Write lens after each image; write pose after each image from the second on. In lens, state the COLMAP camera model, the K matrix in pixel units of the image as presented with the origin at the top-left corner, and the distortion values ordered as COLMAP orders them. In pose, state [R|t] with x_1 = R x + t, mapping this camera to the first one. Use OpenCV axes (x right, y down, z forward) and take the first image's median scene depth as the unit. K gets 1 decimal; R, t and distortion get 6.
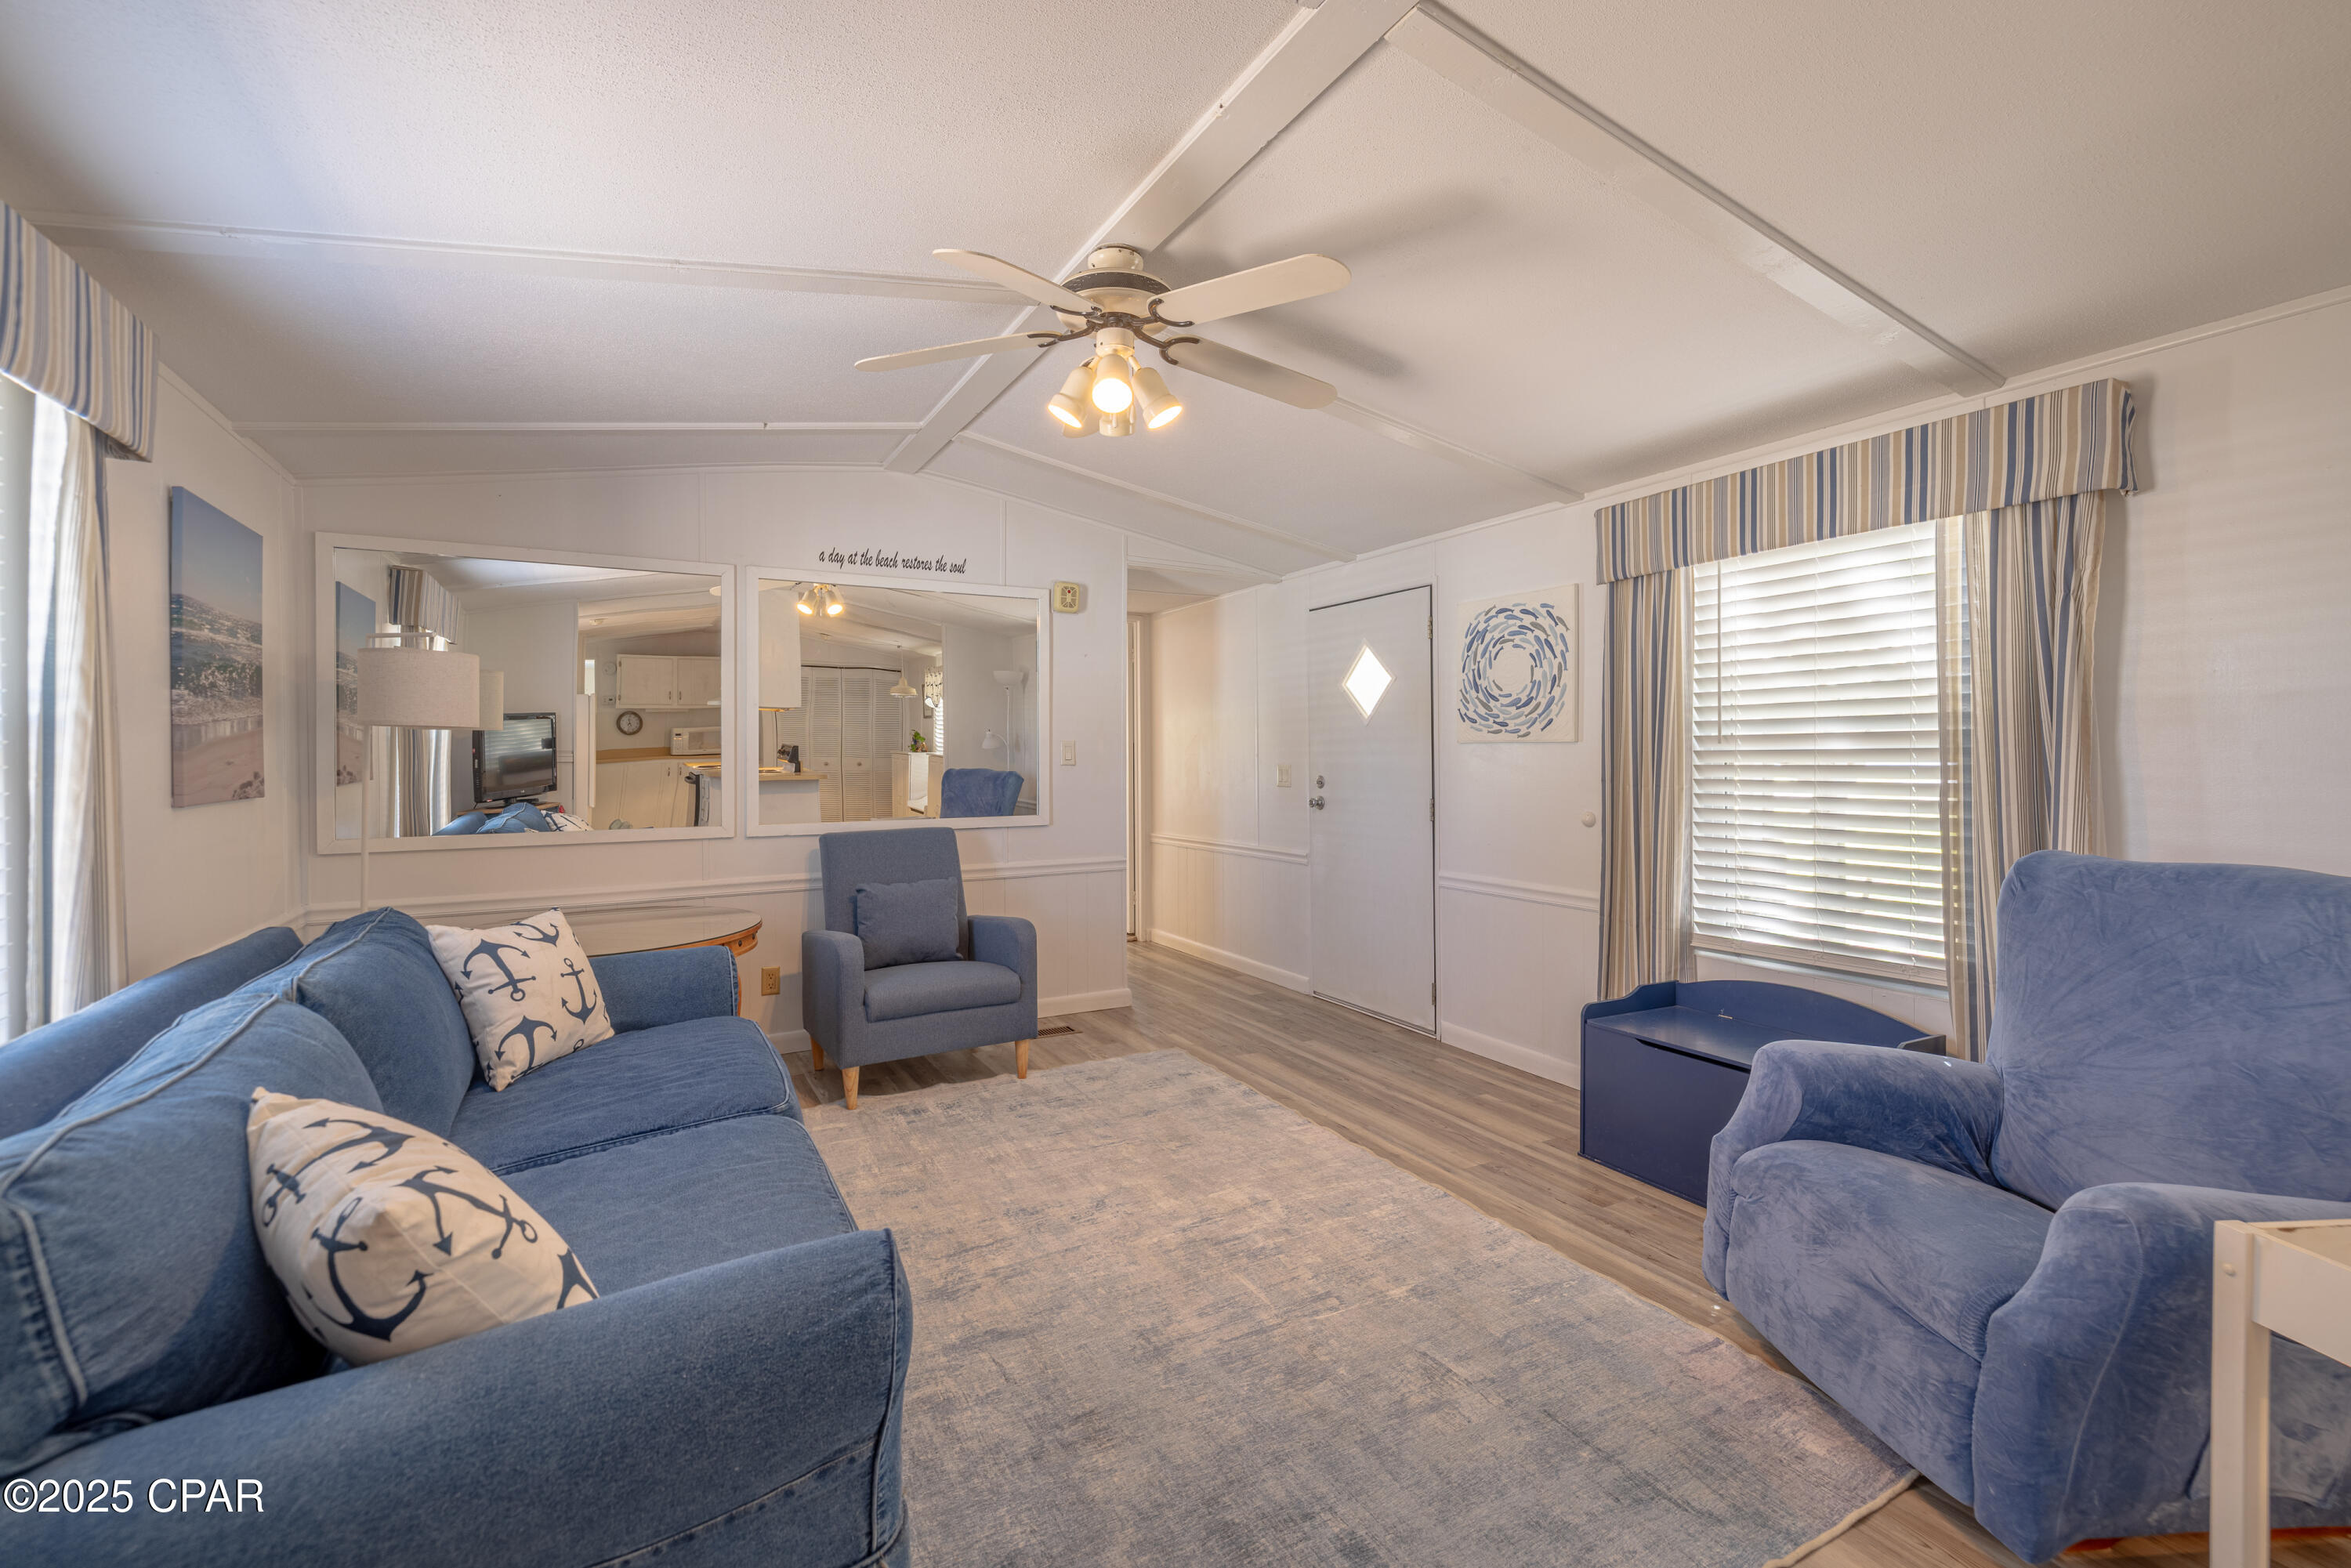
lens RADIAL K [[990.3, 0, 1162.4], [0, 990.3, 759.4], [0, 0, 1]] dist [0.000841, -0.000625]
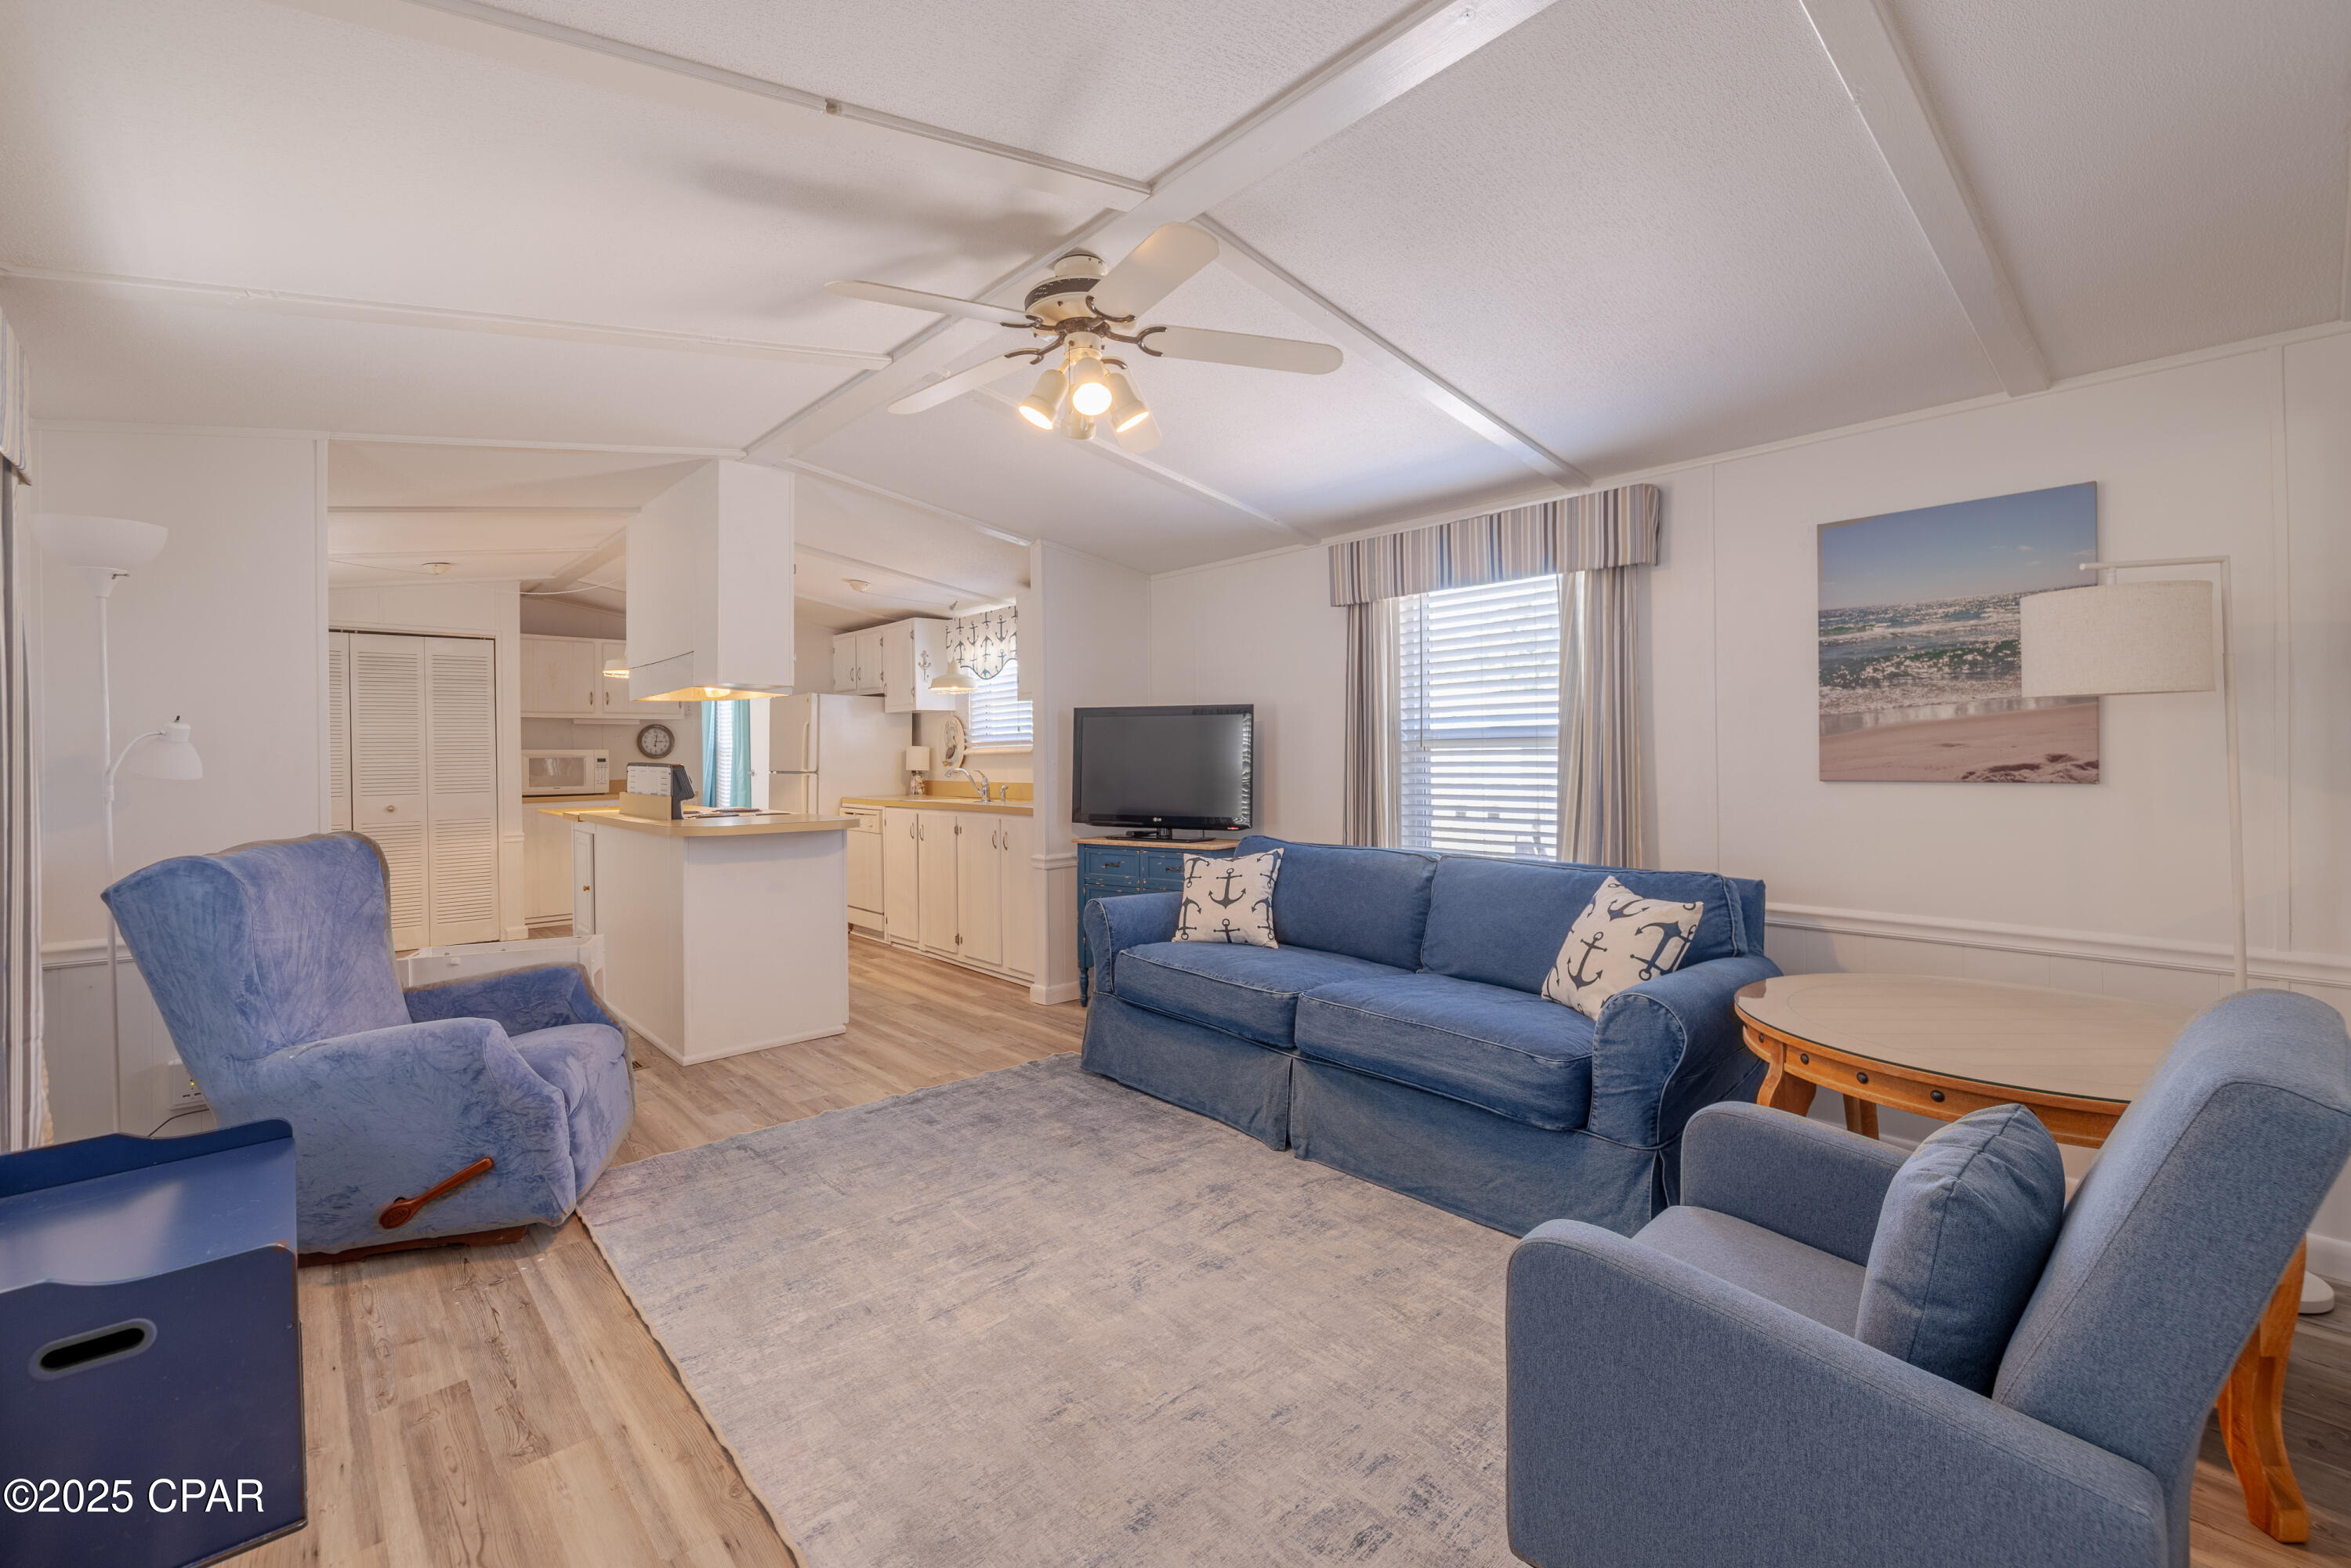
lens RADIAL K [[1014.9, 0, 1156.9], [0, 1014.9, 757.7], [0, 0, 1]] dist [0.001789, -0.000107]
pose [[-0.977393, 0.017565, -0.210699, 0.073755], [0.015486, 0.999814, 0.011514, -0.006237], [0.210862, 0.007991, -0.977483, 1.438288]]
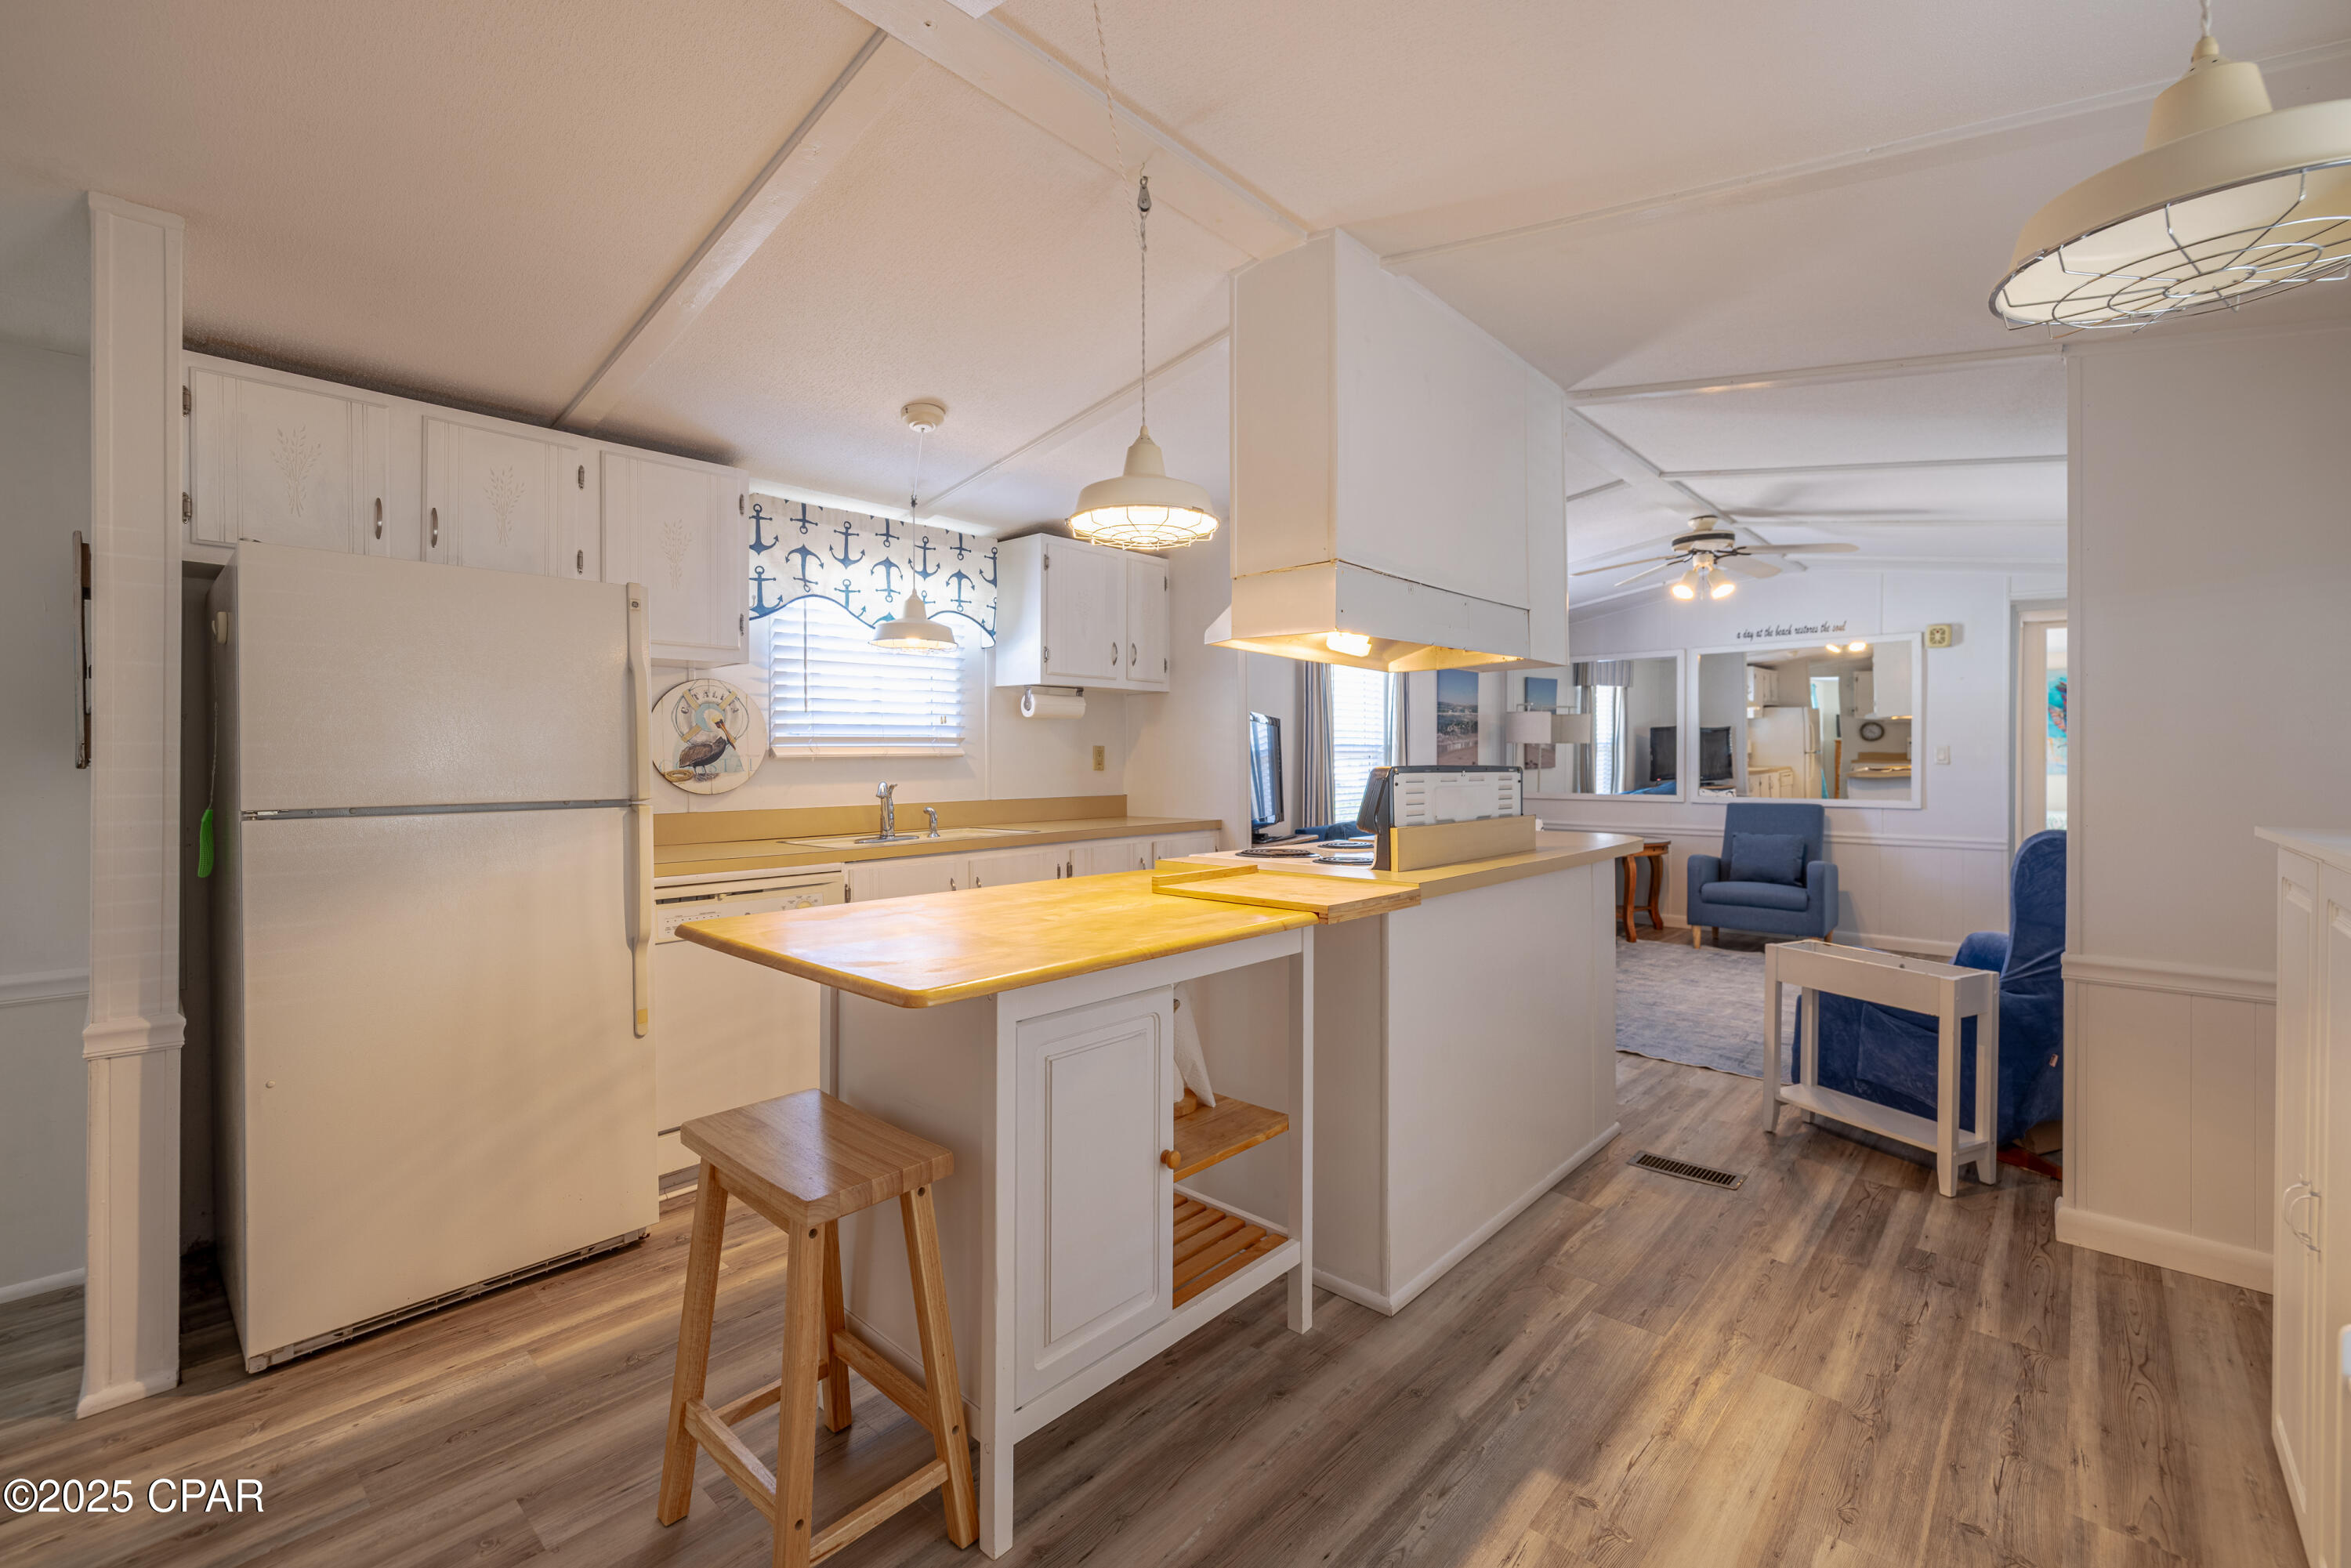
lens RADIAL K [[995.3, 0, 1158.6], [0, 995.3, 766.1], [0, 0, 1]] dist [0.002043, -0.000546]
pose [[0.314548, 0.012729, -0.949156, 1.118973], [-0.005947, 0.999917, 0.011438, -0.001284], [0.949223, 0.002047, 0.314597, -0.525585]]
